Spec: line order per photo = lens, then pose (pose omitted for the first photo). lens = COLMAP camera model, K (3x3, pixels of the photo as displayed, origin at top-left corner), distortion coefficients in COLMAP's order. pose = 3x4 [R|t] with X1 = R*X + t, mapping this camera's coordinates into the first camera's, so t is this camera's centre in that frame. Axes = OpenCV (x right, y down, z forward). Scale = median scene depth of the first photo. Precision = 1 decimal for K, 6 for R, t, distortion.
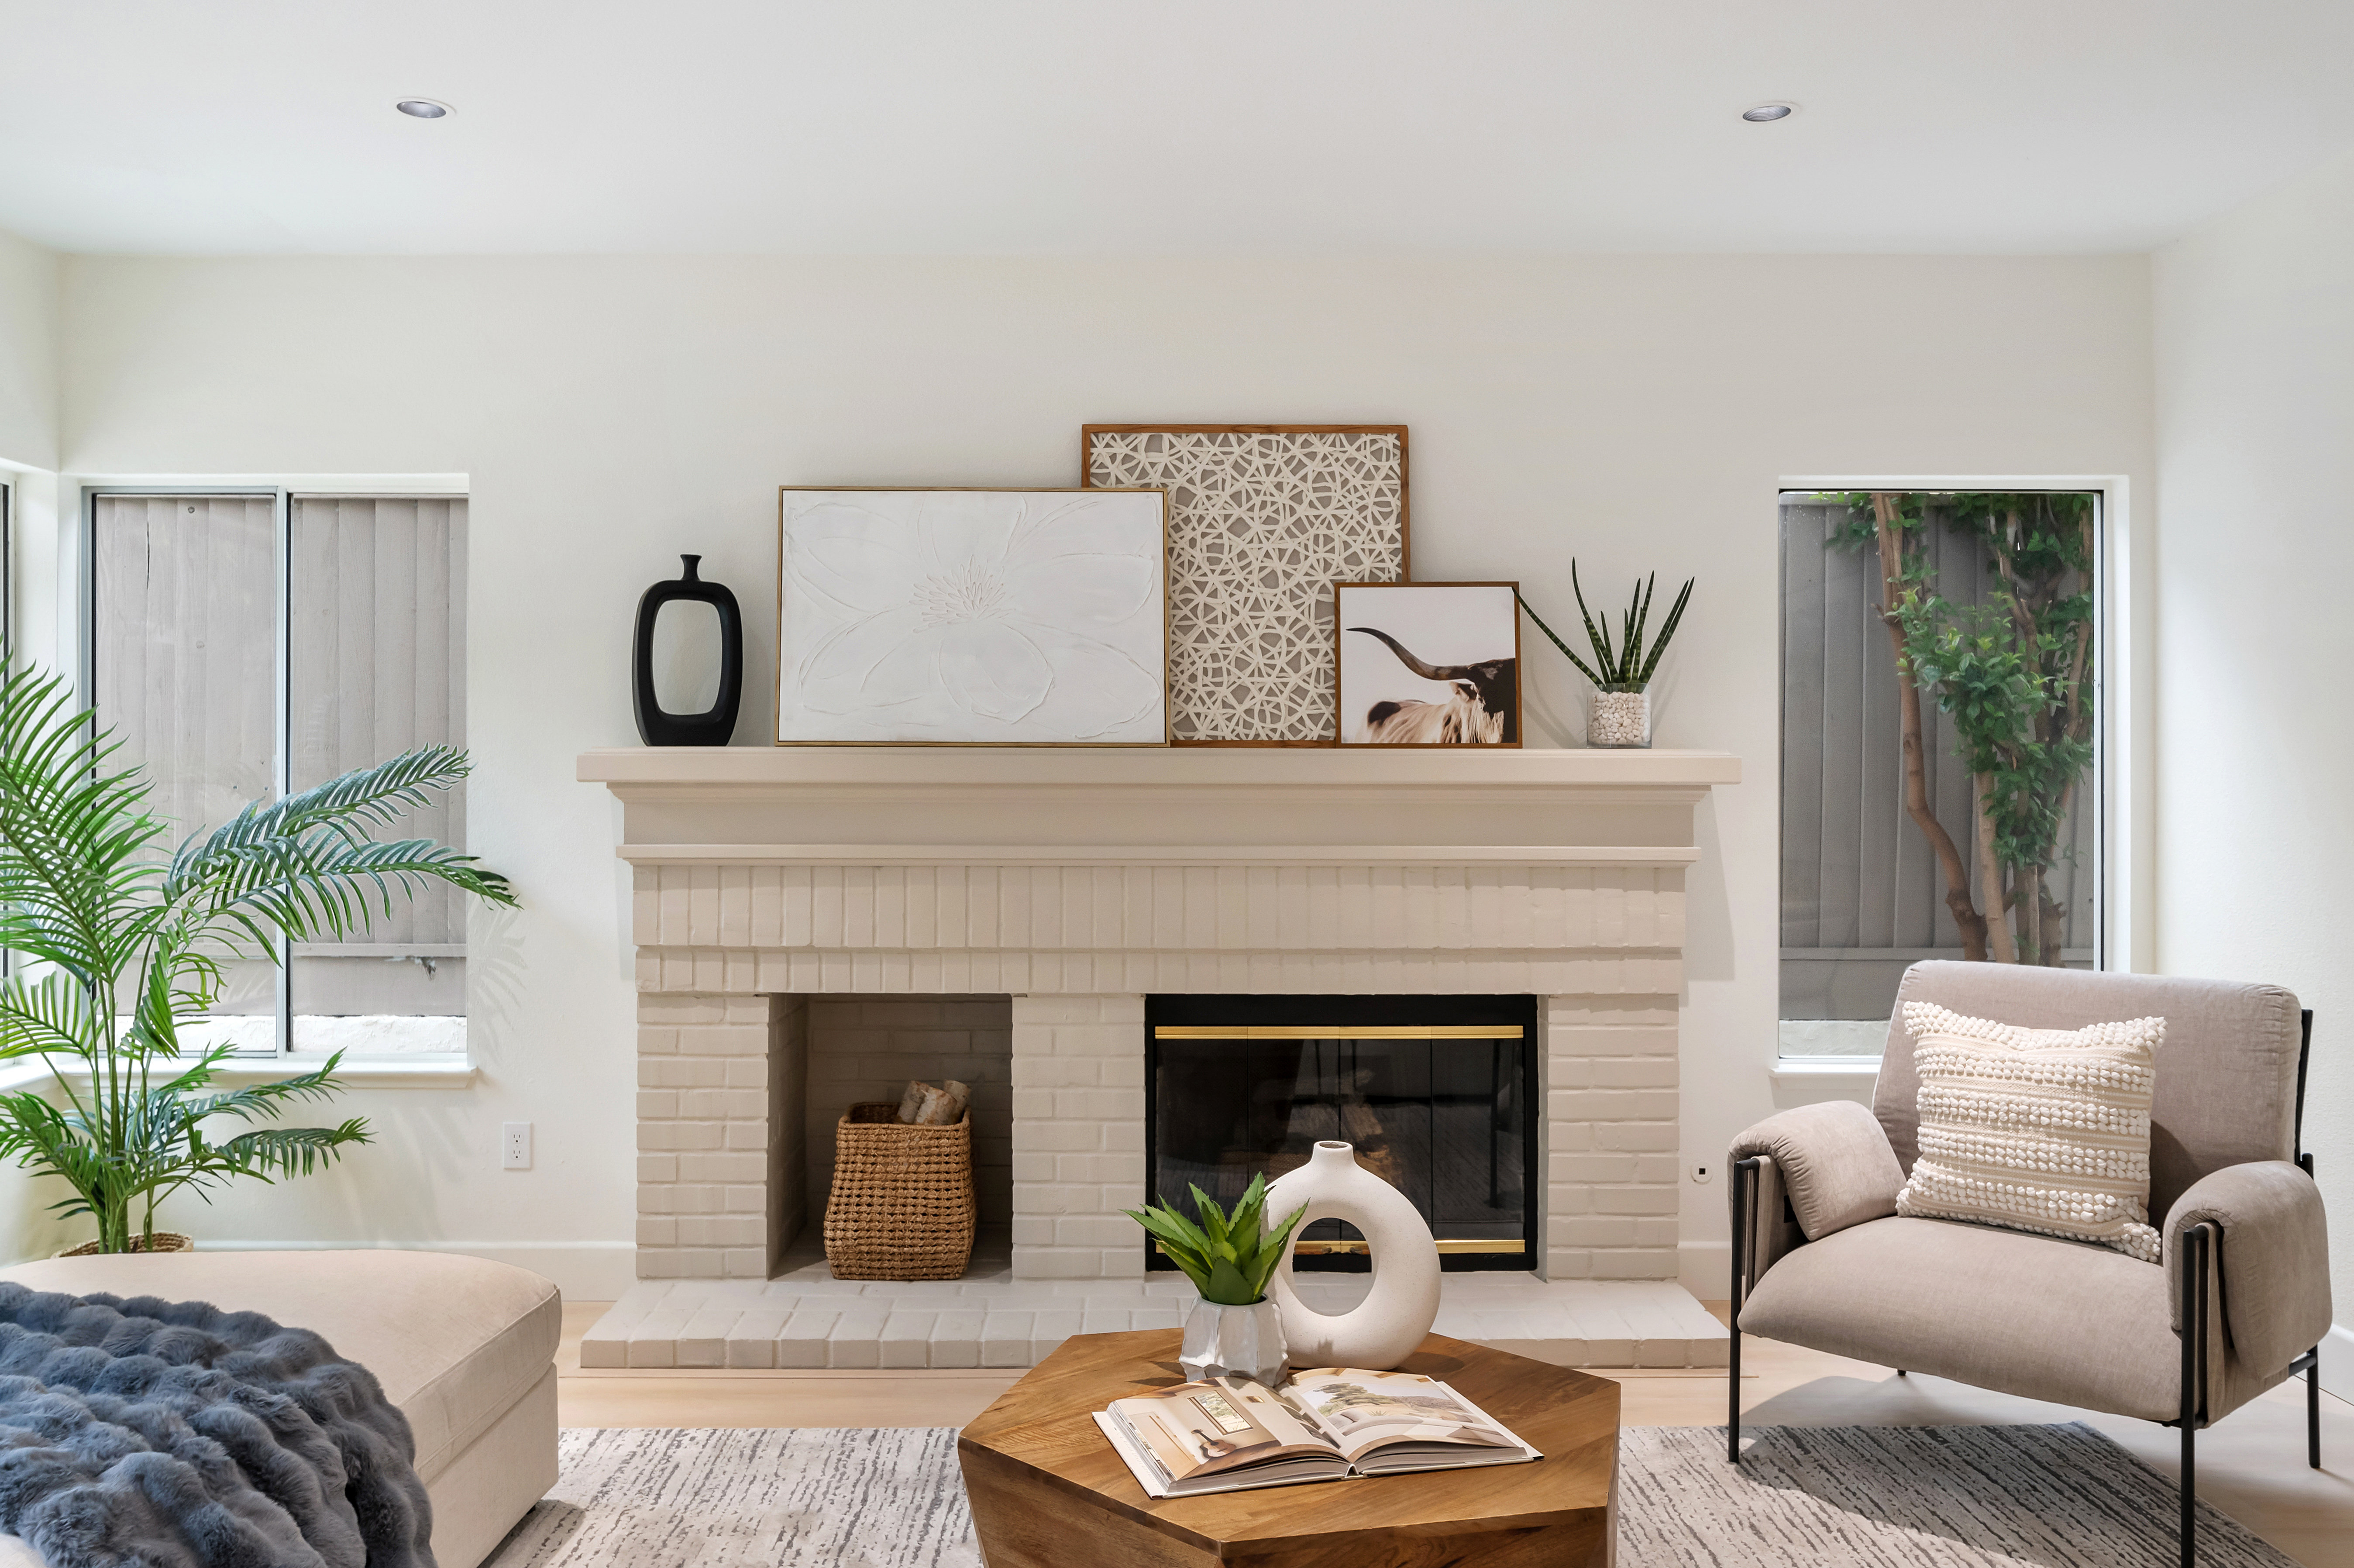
lens RADIAL K [[1886.8, 0, 1177.0], [0, 1886.8, 784.0], [0, 0, 1]] dist [-0.004872, 0.000003]
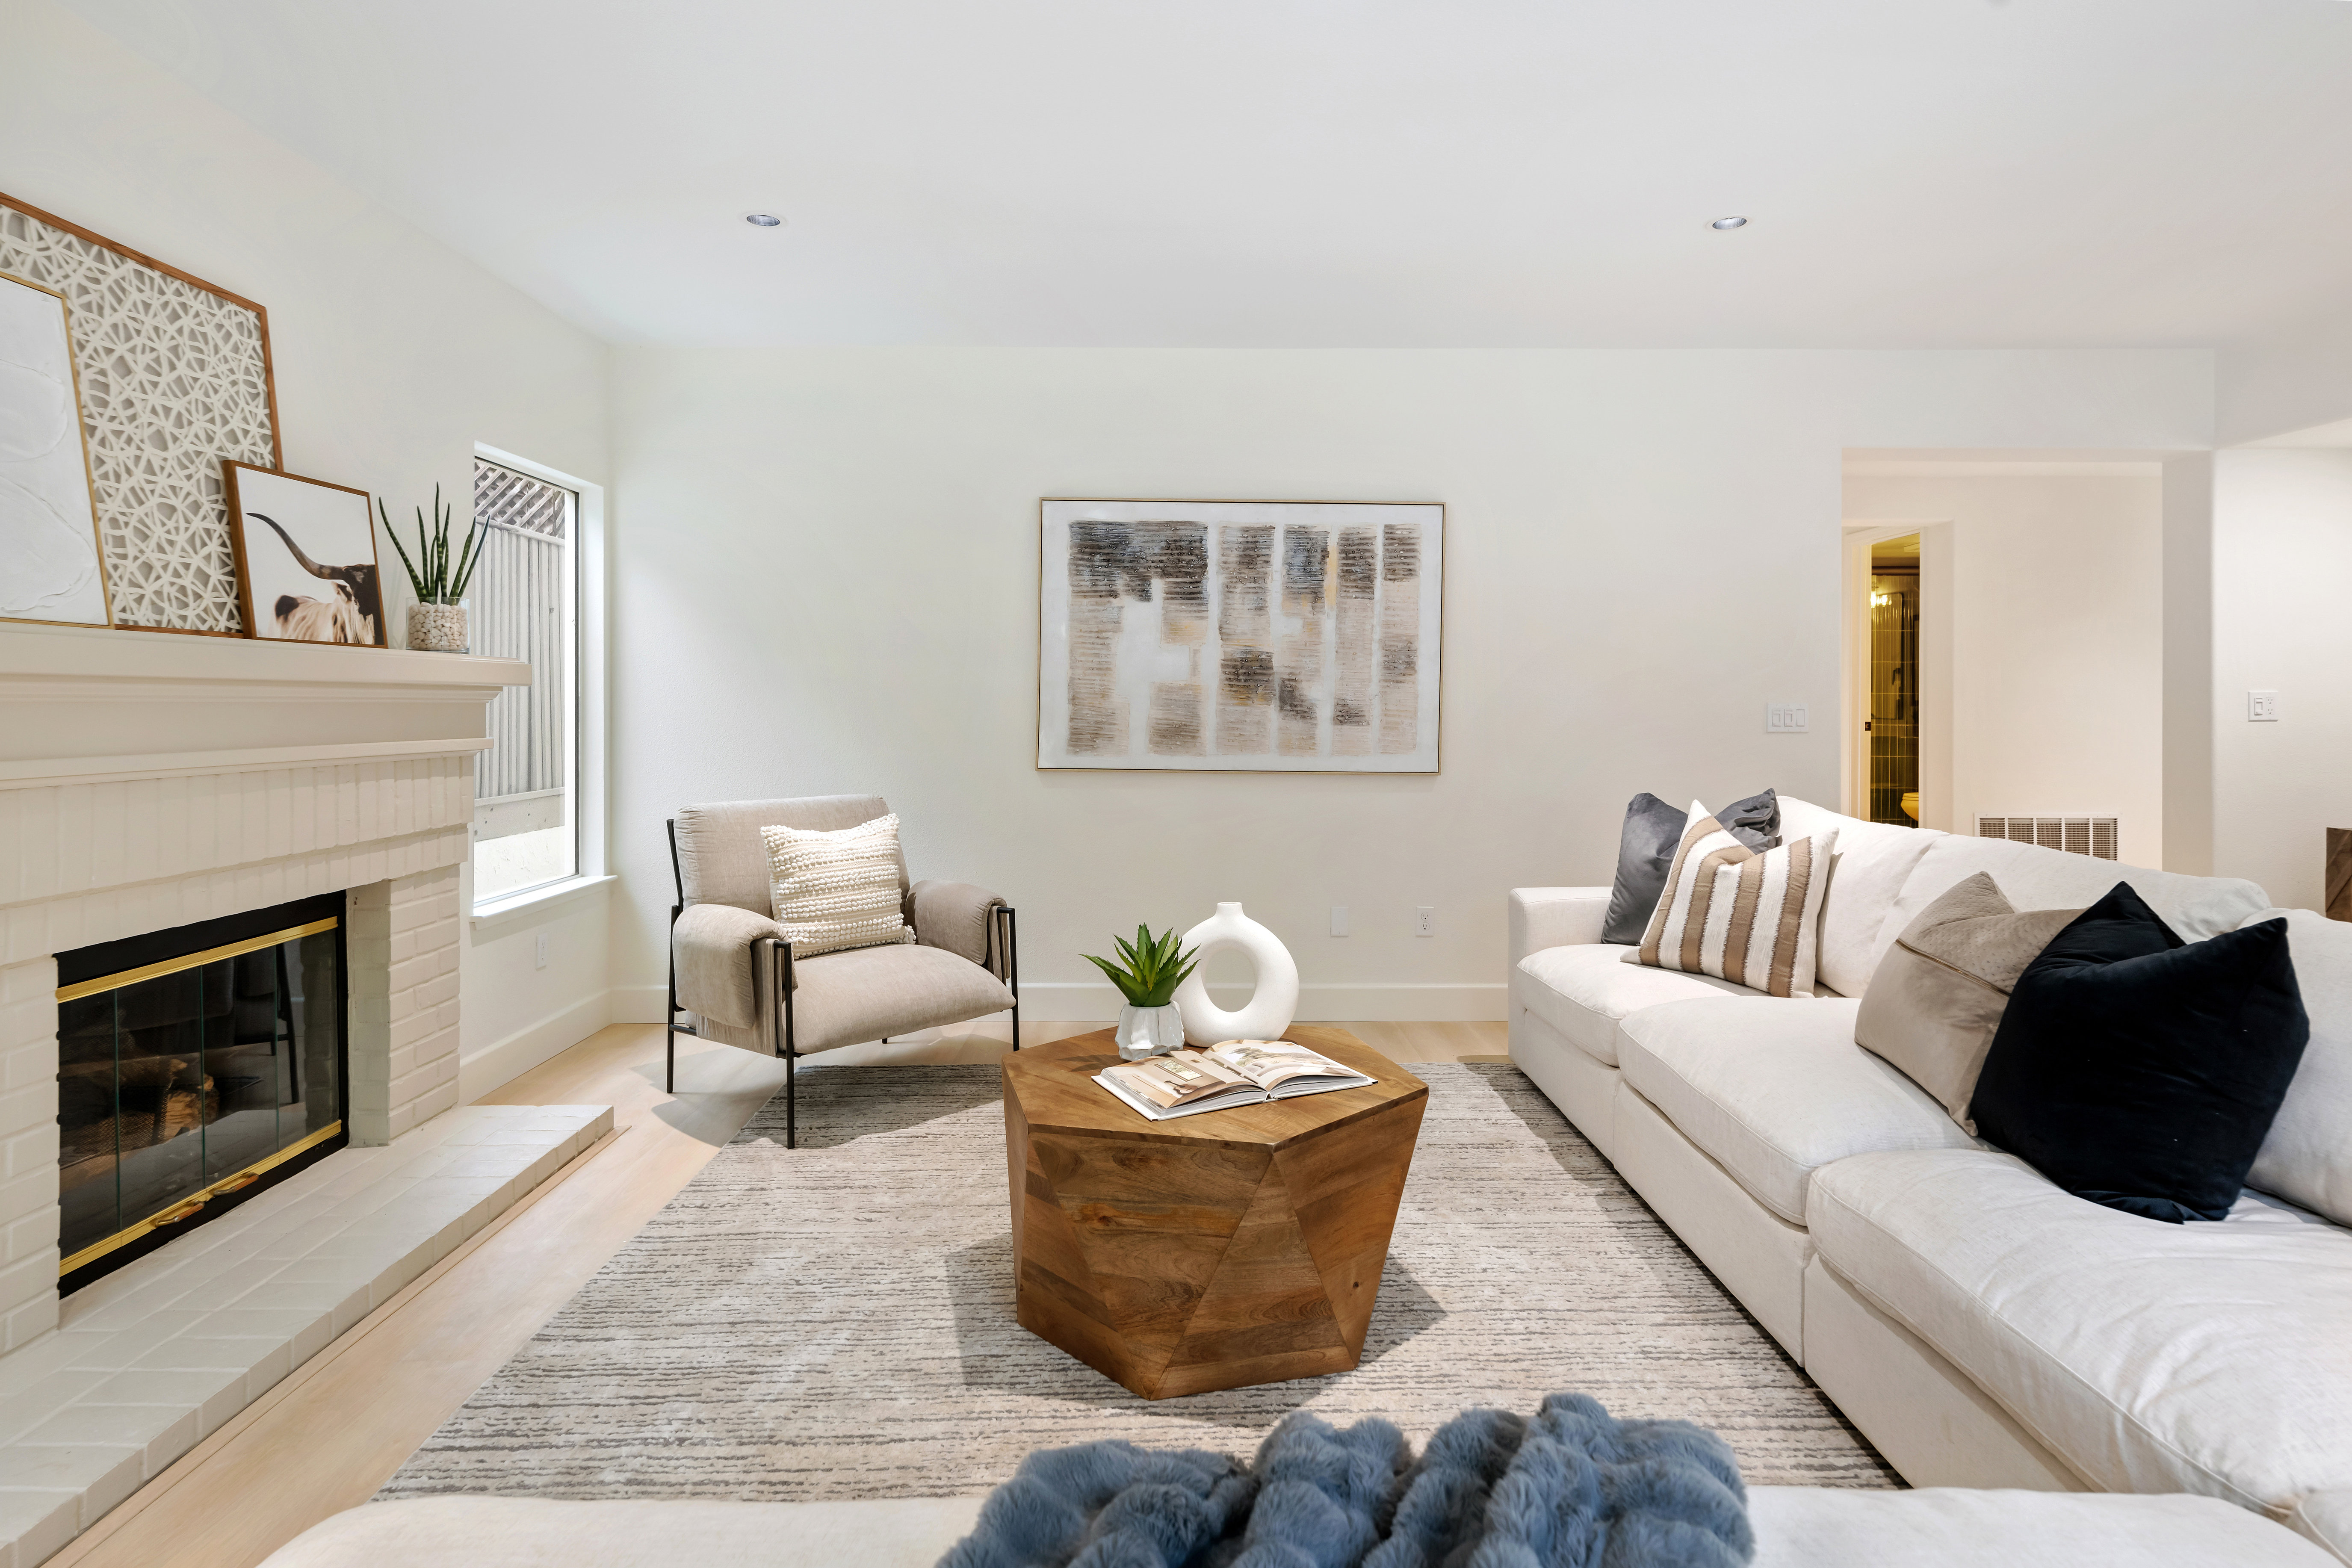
lens RADIAL K [[1272.2, 0, 1164.7], [0, 1272.2, 703.9], [0, 0, 1]] dist [0.000542, 0.000305]
pose [[0.000510, -0.002155, 0.999998, -0.530183], [0.005050, 0.999985, 0.002152, 0.012023], [-0.999987, 0.005049, 0.000521, 0.550970]]
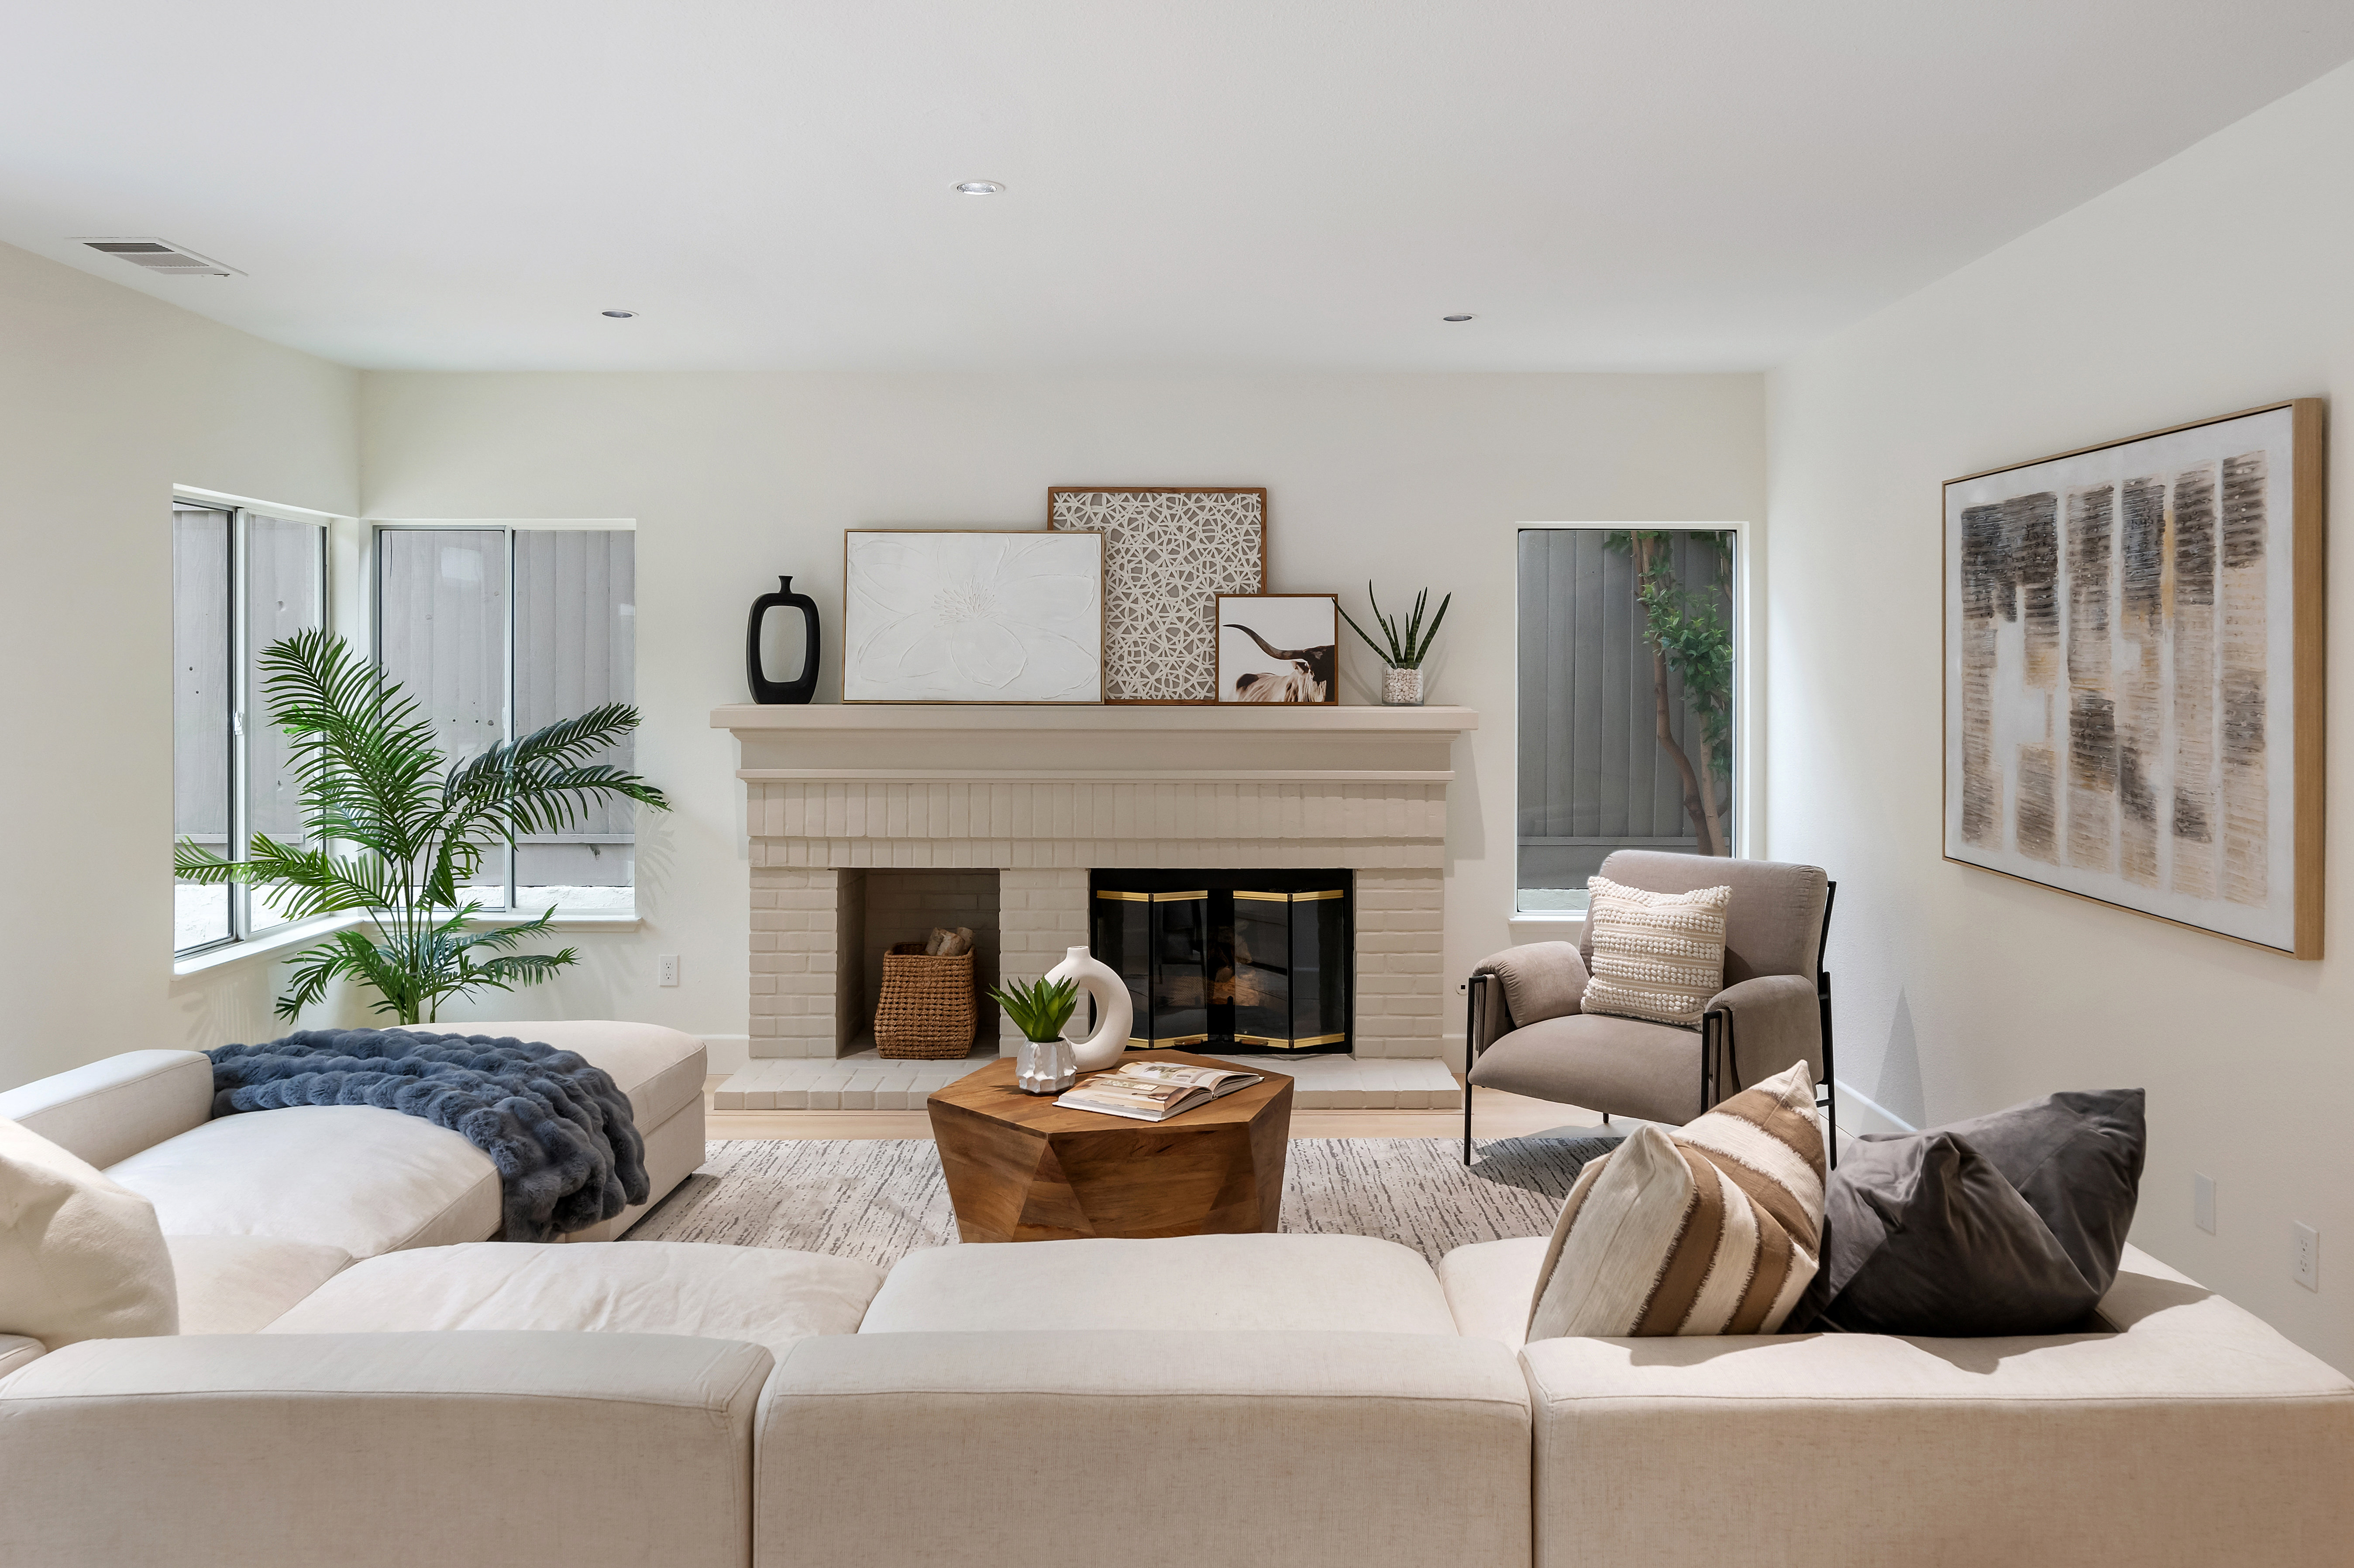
lens RADIAL K [[1726.4, 0, 1232.3], [0, 1726.4, 683.5], [0, 0, 1]] dist [0.005407, 0.001440]
pose [[0.999995, 0.000681, 0.003101, 0.092719], [-0.000685, 0.999999, 0.001279, -0.037496], [-0.003100, -0.001281, 0.999994, -0.372470]]
